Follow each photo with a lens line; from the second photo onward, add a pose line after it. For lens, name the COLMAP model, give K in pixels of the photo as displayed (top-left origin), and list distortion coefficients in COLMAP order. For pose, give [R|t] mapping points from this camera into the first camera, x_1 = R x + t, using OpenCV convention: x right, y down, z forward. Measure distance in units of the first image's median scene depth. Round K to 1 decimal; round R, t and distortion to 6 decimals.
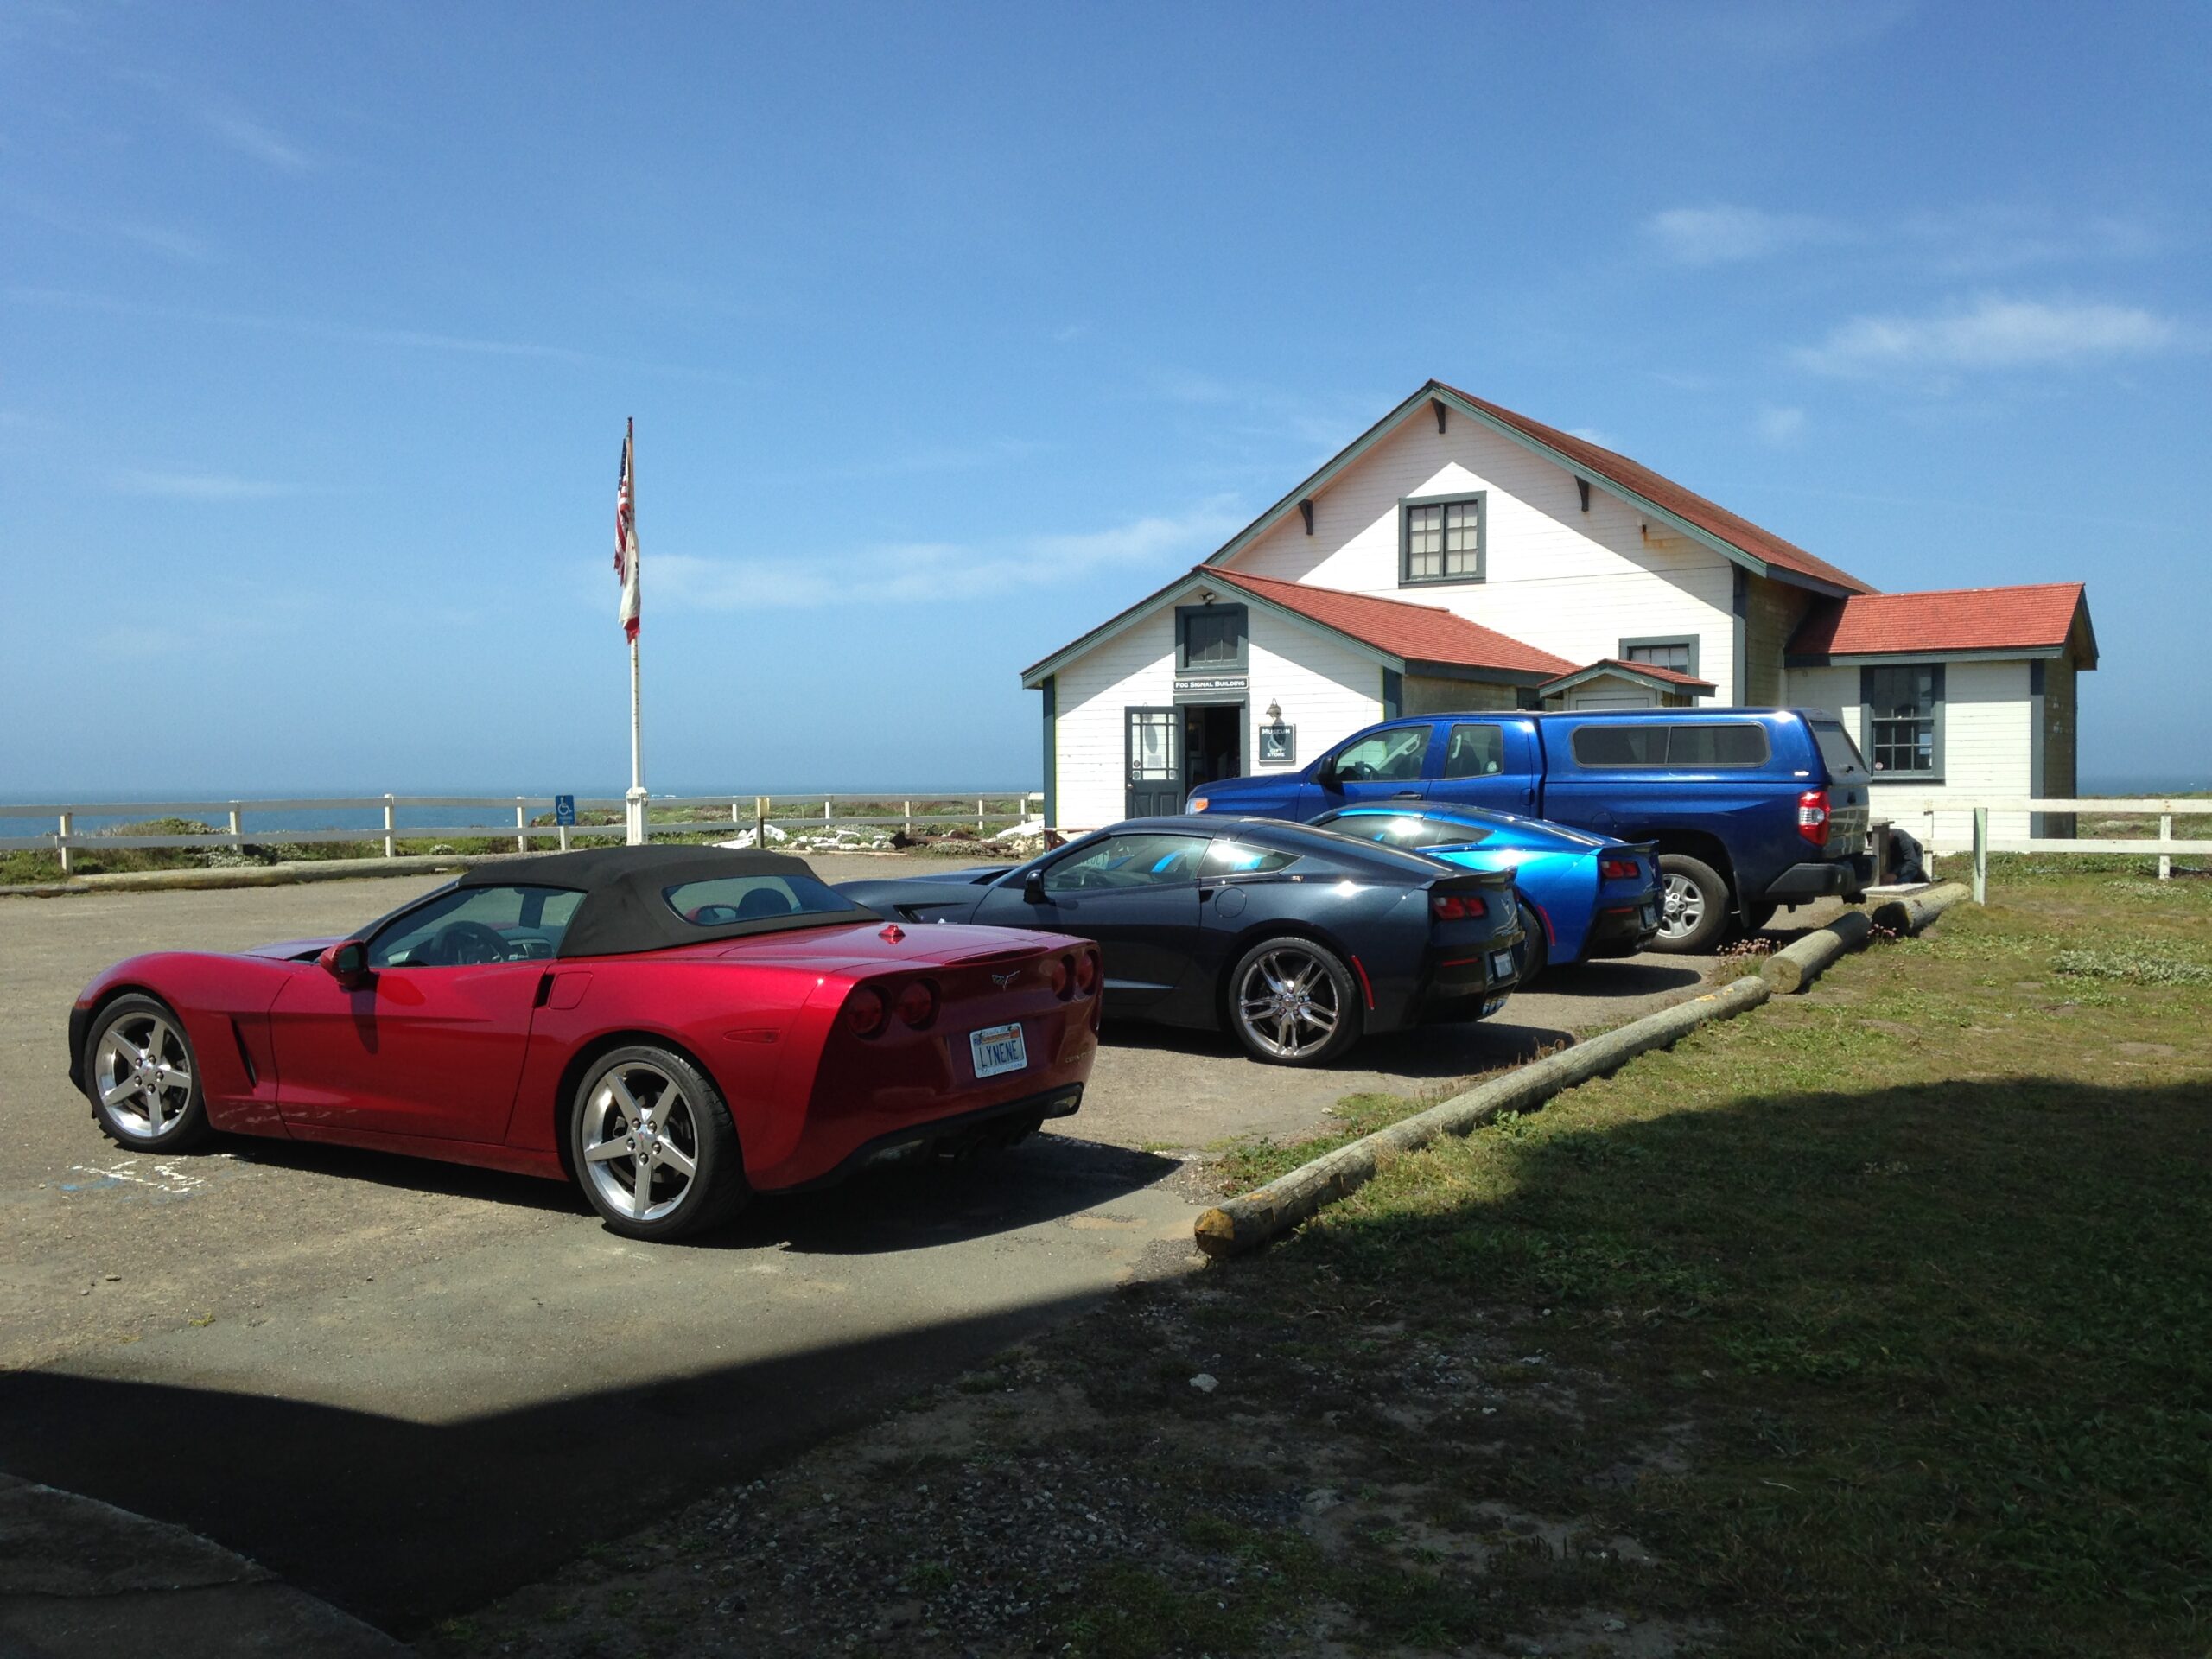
lens RADIAL K [[1985.3, 0, 1106.0], [0, 1985.3, 829.5], [0, 0, 1]] dist [0.162382, -0.163761]
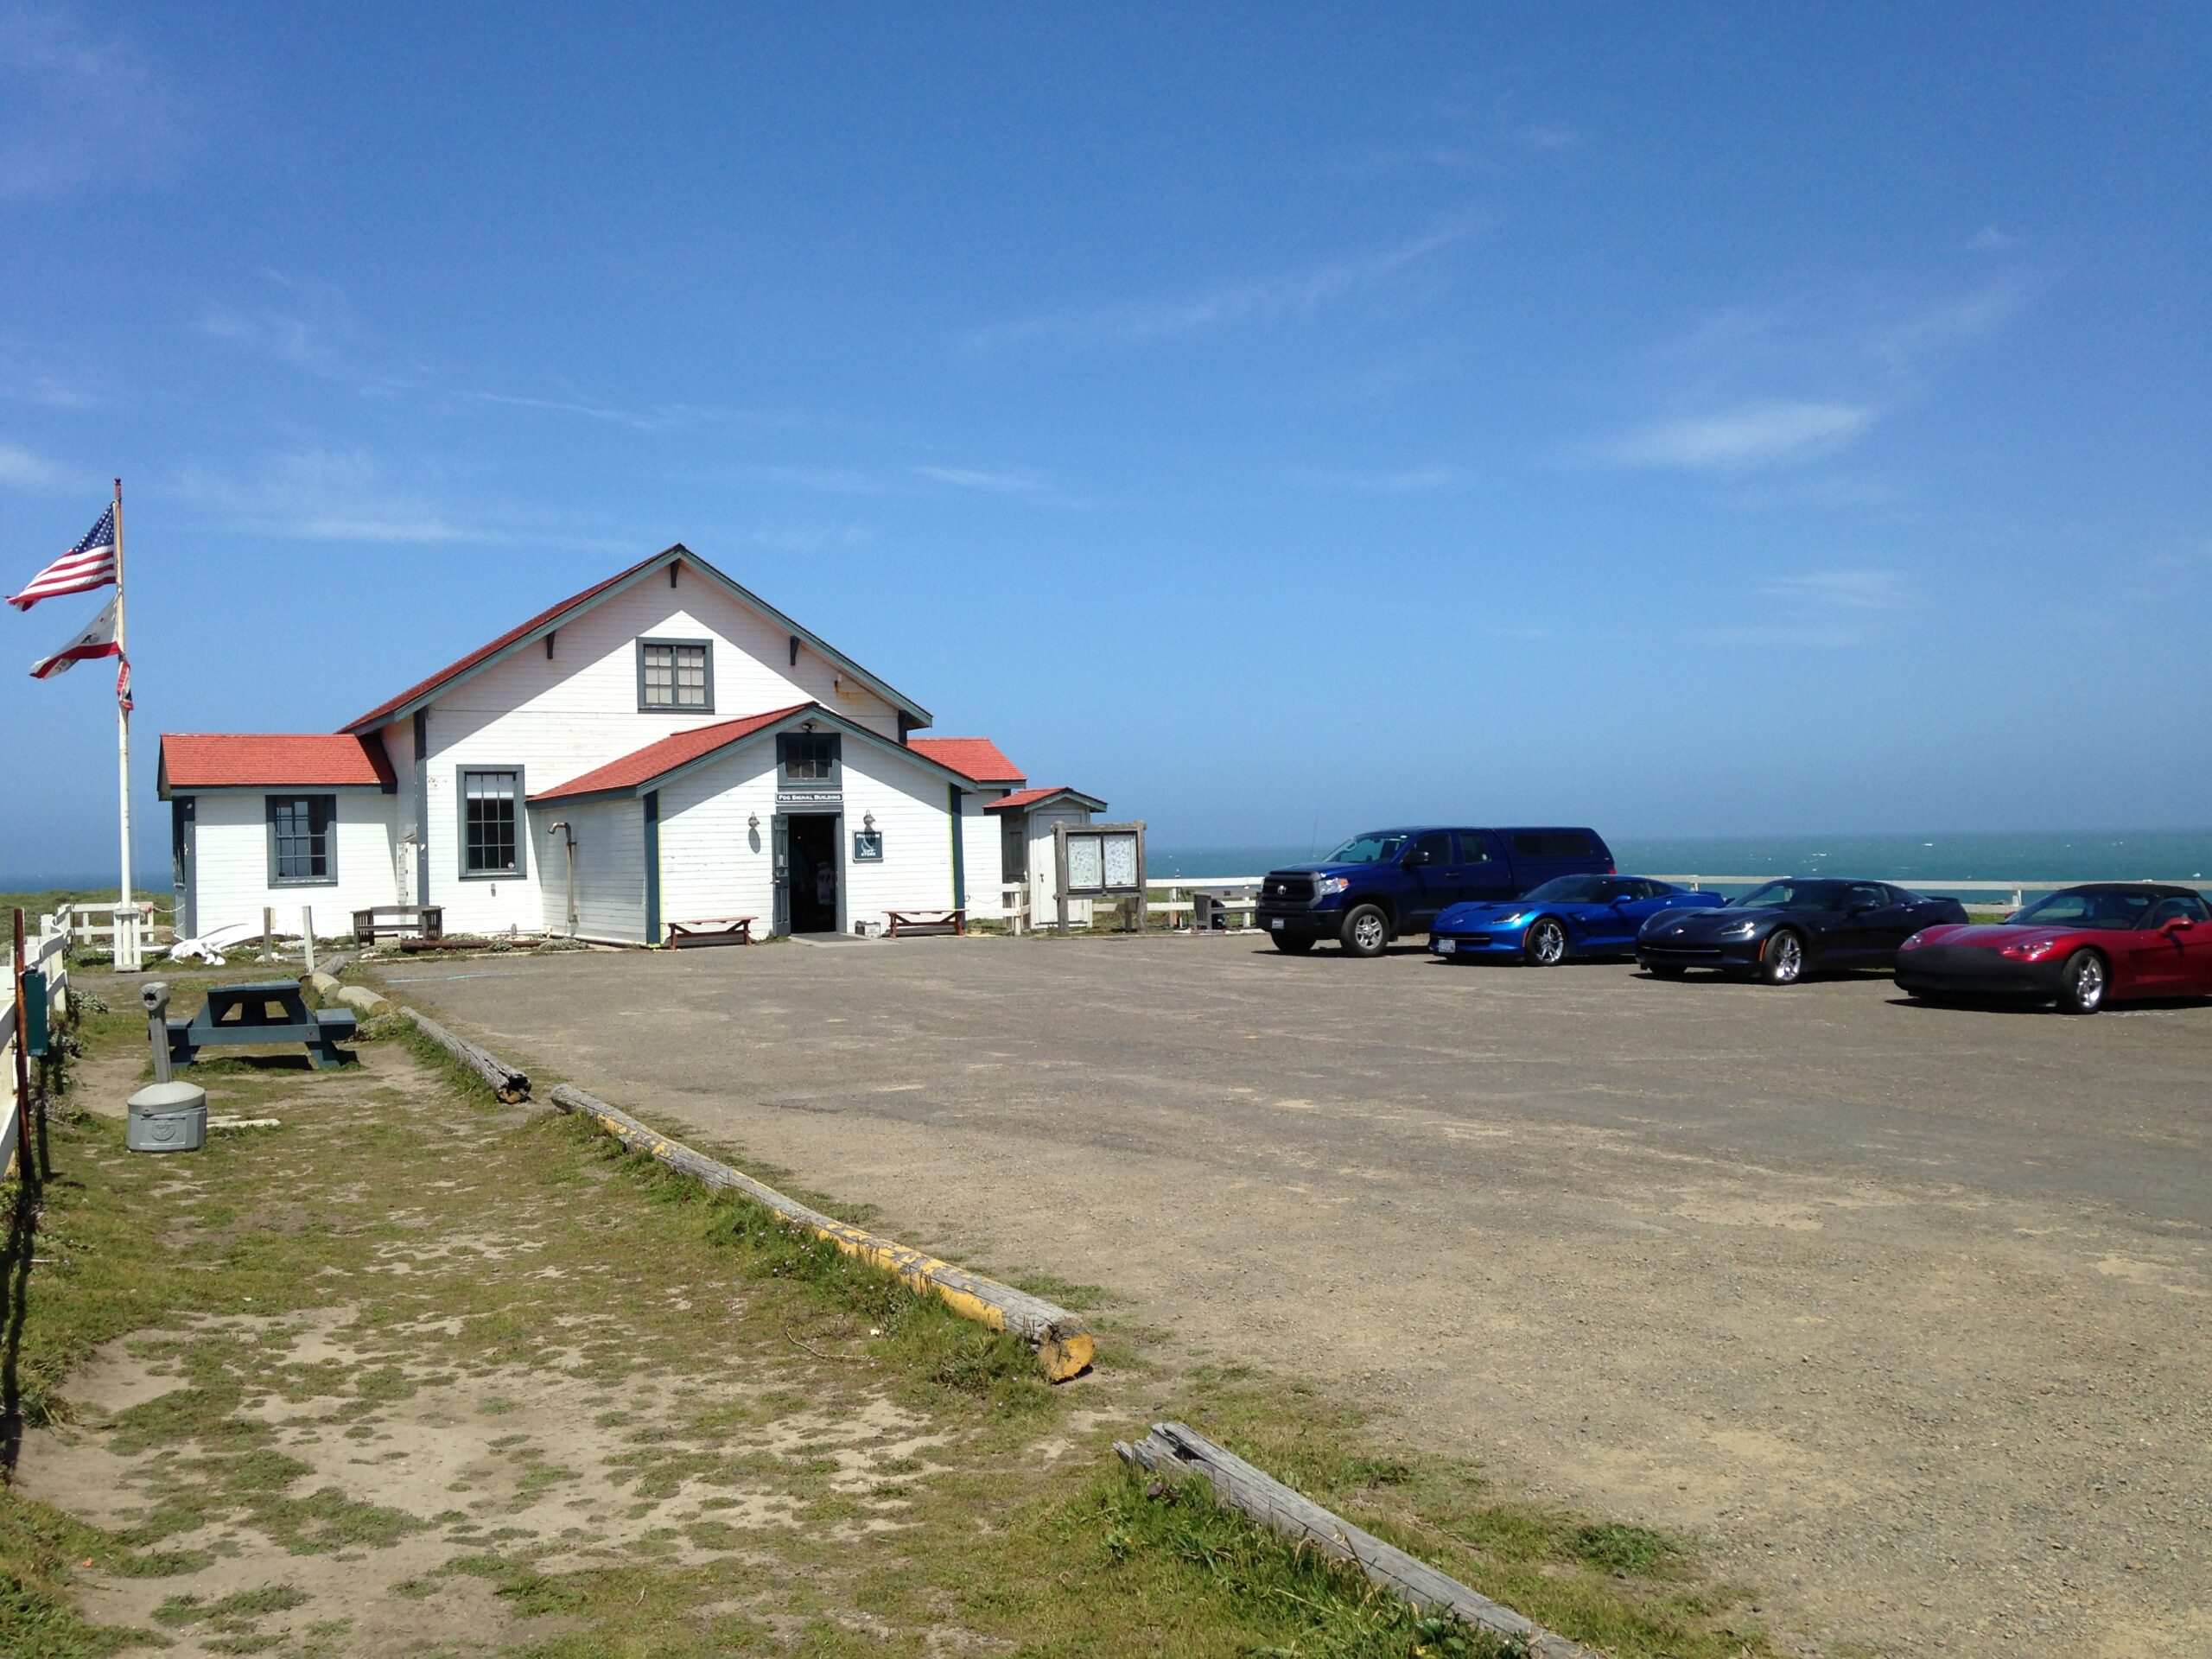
lens RADIAL K [[1985.3, 0, 1106.0], [0, 1985.3, 829.5], [0, 0, 1]] dist [0.162382, -0.163761]
pose [[0.522569, 0.003012, 0.852592, -0.859131], [0.039894, 0.998812, -0.027981, -0.011011], [-0.851663, 0.048635, 0.521828, 0.193791]]
